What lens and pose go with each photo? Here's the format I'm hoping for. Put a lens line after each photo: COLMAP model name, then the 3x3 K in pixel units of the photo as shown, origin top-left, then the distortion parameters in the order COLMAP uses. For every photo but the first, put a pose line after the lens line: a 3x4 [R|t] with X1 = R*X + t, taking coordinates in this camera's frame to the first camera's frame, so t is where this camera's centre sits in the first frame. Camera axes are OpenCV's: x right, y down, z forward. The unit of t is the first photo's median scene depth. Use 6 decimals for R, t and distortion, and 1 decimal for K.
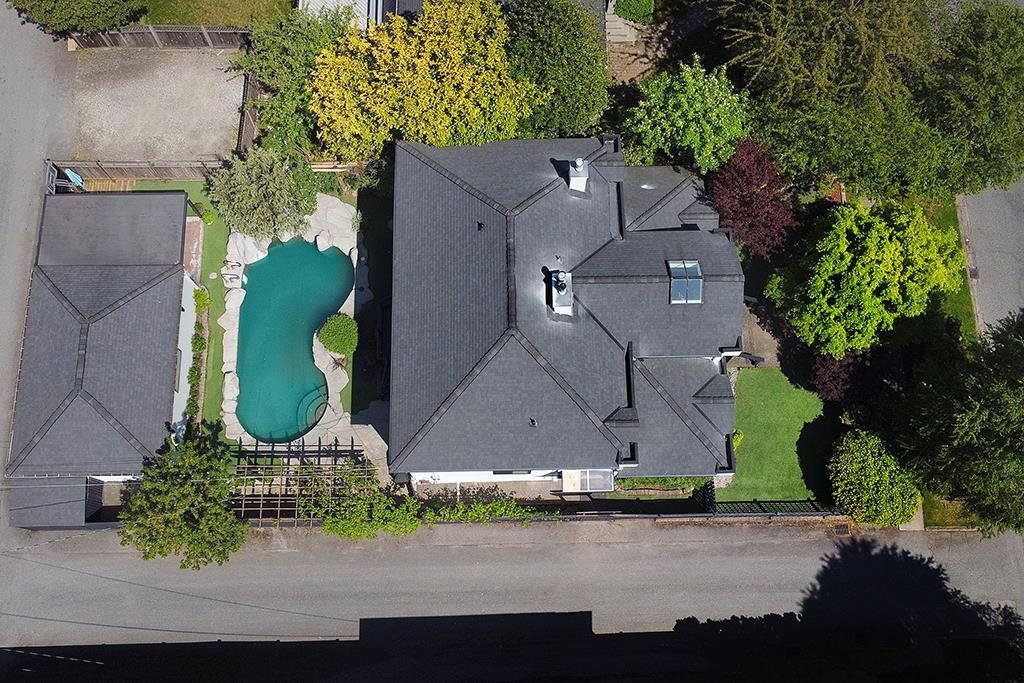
lens RADIAL K [[796.5, 0, 512.0], [0, 796.5, 341.5], [0, 0, 1]] dist [-0.009247, -0.005572]
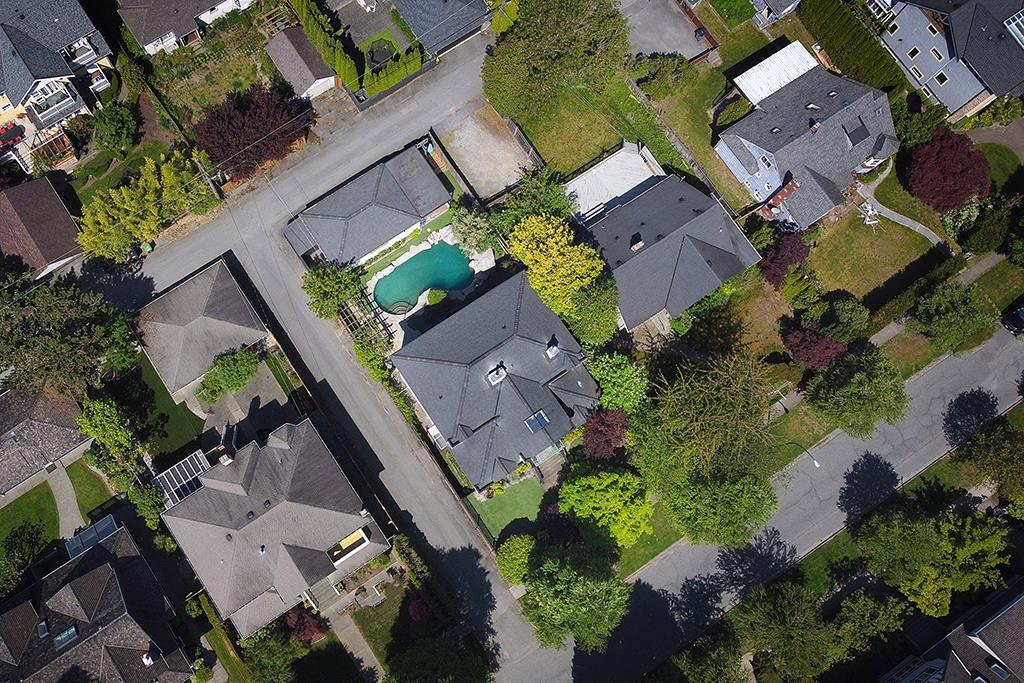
lens RADIAL K [[796.5, 0, 512.0], [0, 796.5, 341.5], [0, 0, 1]] dist [-0.009247, -0.005572]
pose [[0.546944, 0.824071, -0.147510, 0.291245], [-0.819481, 0.563040, 0.106941, -0.335102], [0.171181, 0.062391, 0.983262, -1.002659]]
